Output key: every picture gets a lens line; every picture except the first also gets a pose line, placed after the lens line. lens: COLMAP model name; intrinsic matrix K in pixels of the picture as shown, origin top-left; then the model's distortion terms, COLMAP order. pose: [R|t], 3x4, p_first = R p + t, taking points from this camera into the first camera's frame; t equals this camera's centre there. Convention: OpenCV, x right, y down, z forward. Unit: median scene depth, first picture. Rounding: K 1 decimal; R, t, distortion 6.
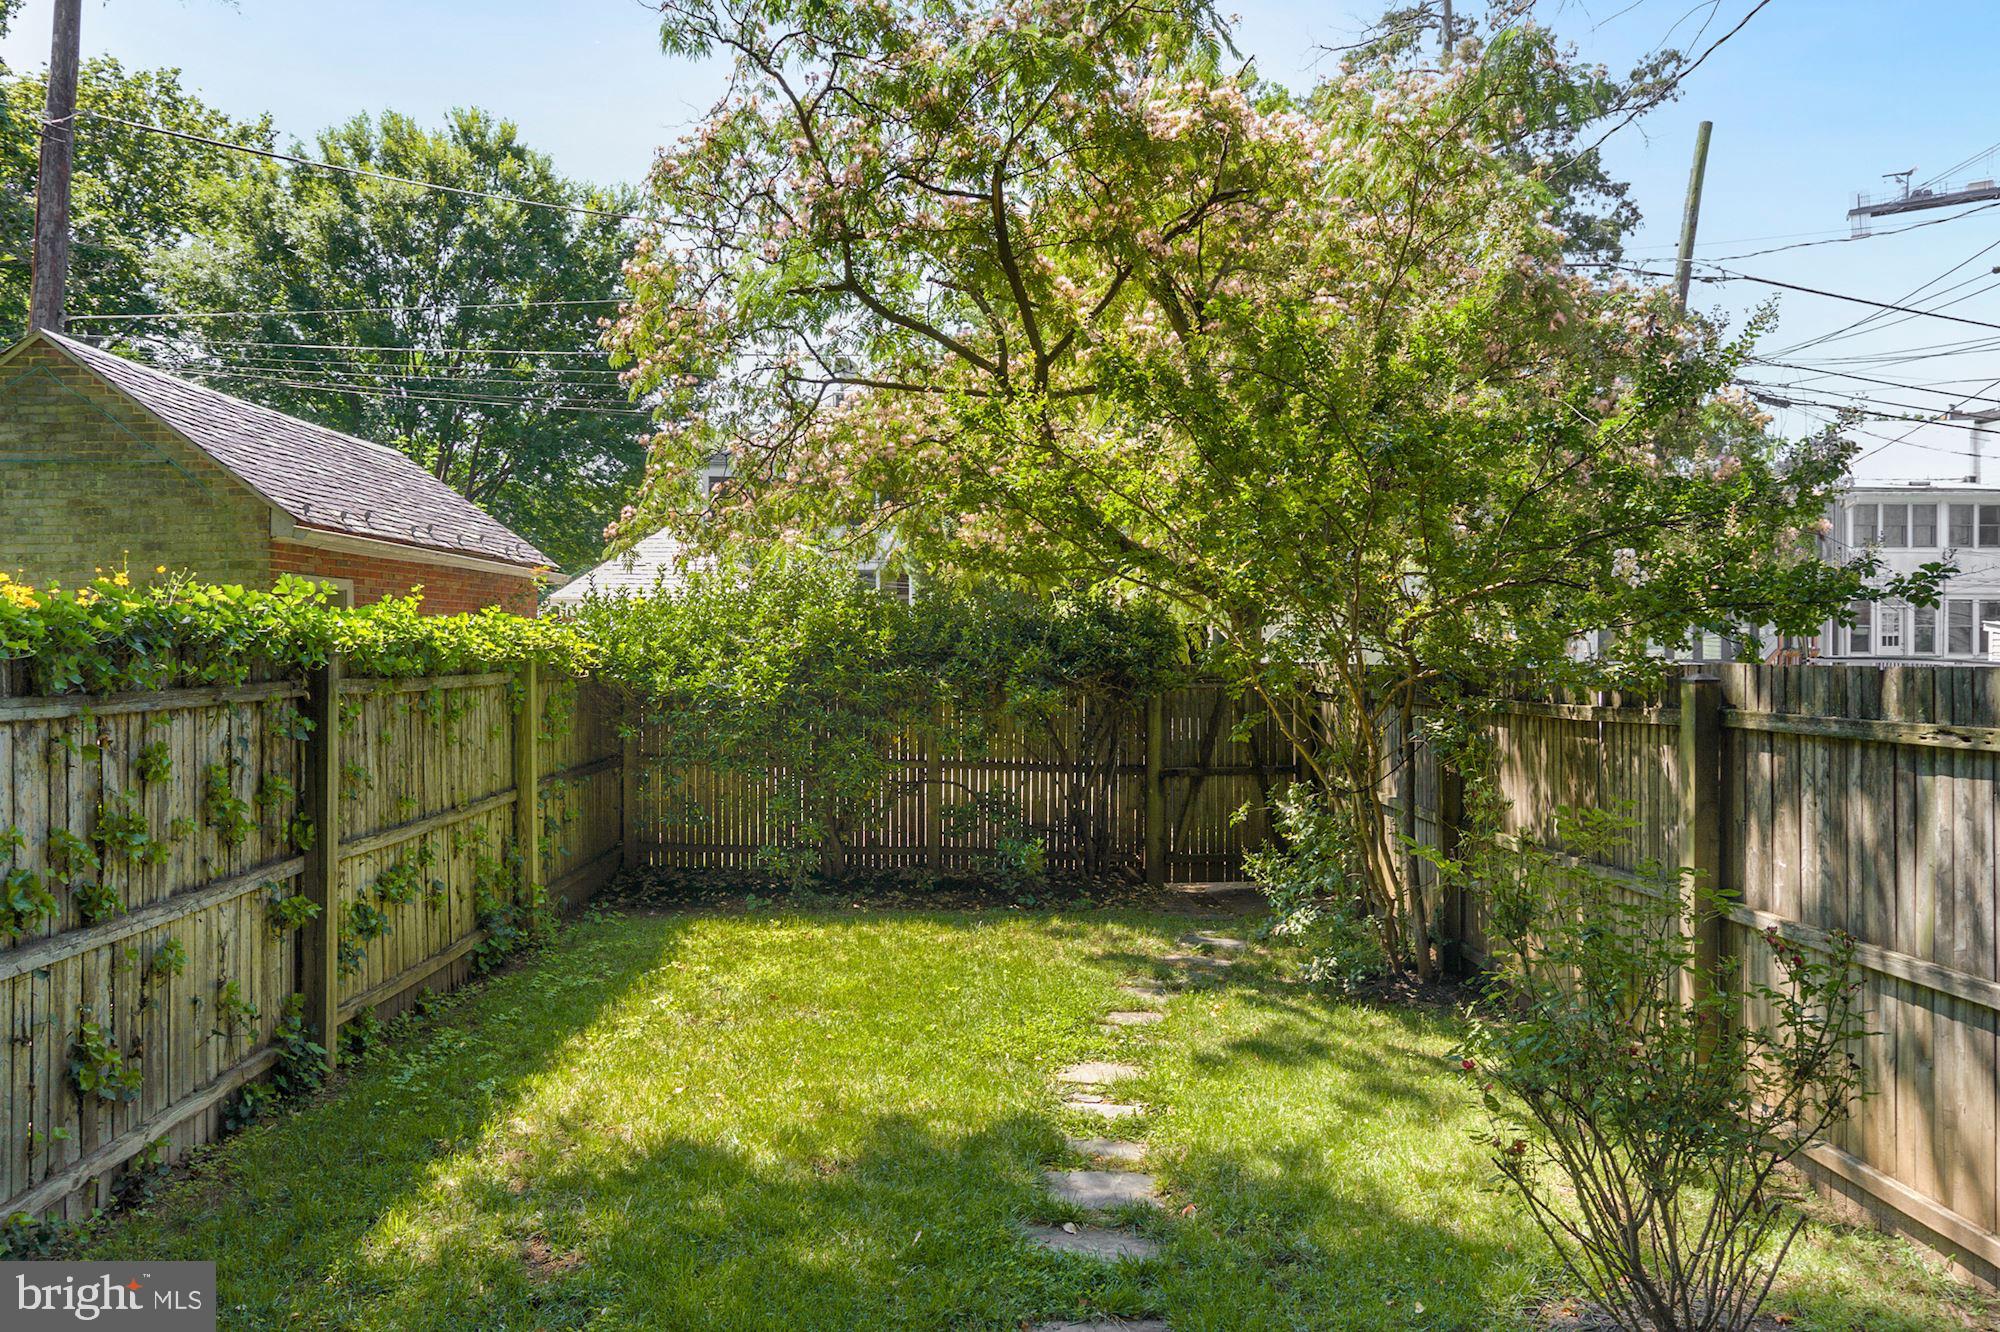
lens RADIAL K [[1188.7, 0, 939.3], [0, 1188.7, 658.7], [0, 0, 1]] dist [-0.000151, 0.000934]
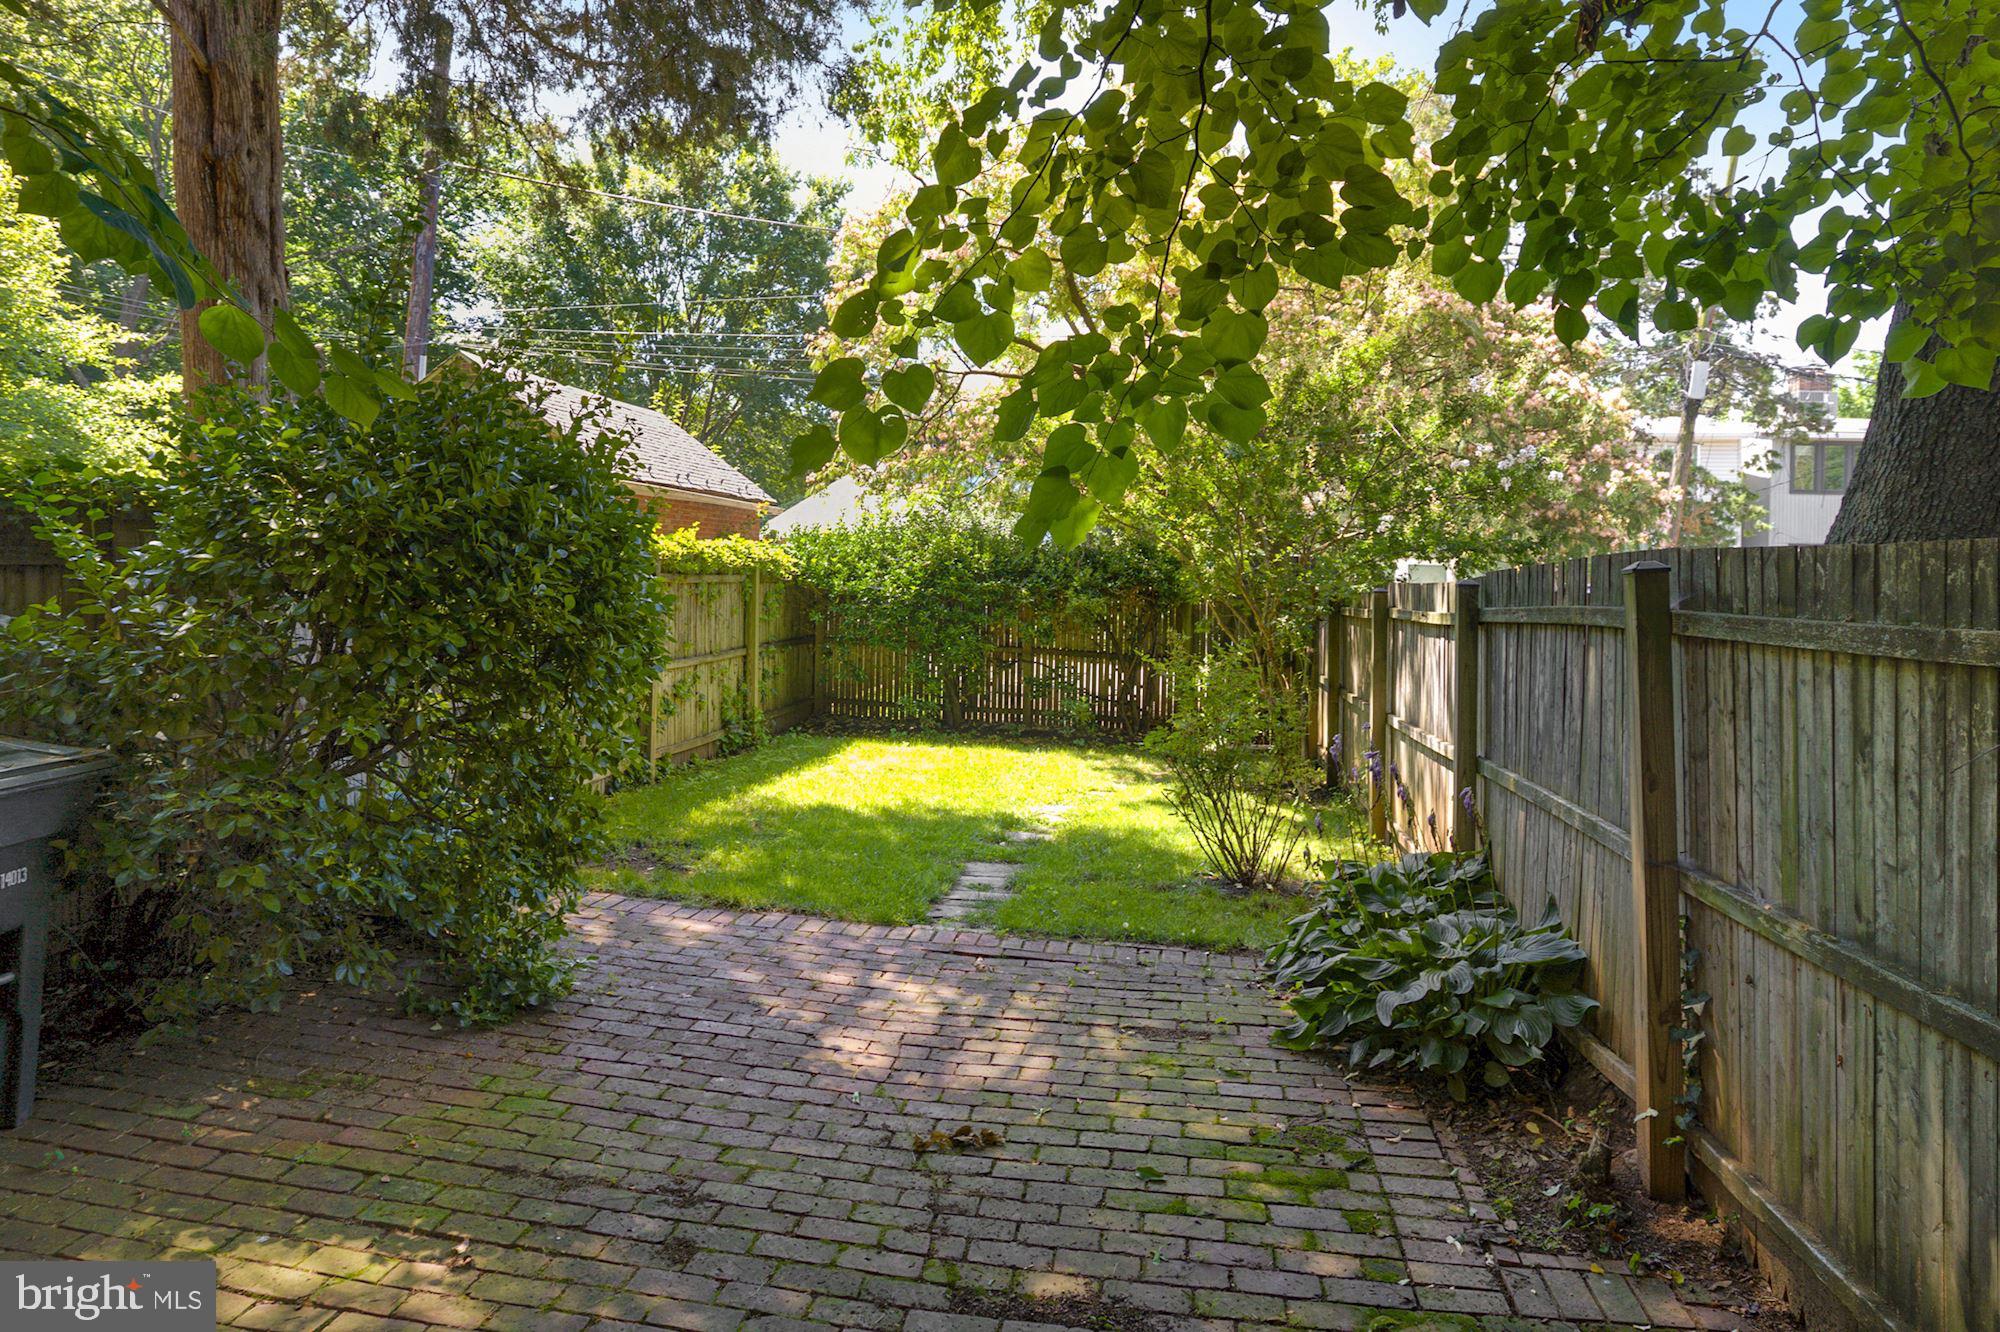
lens RADIAL K [[1247.8, 0, 1004.3], [0, 1247.8, 611.6], [0, 0, 1]] dist [0.005259, -0.000102]
pose [[0.991379, 0.030008, -0.127539, 0.183824], [-0.027210, 0.999351, 0.023626, 0.010377], [0.128165, -0.019952, 0.991552, -0.564827]]
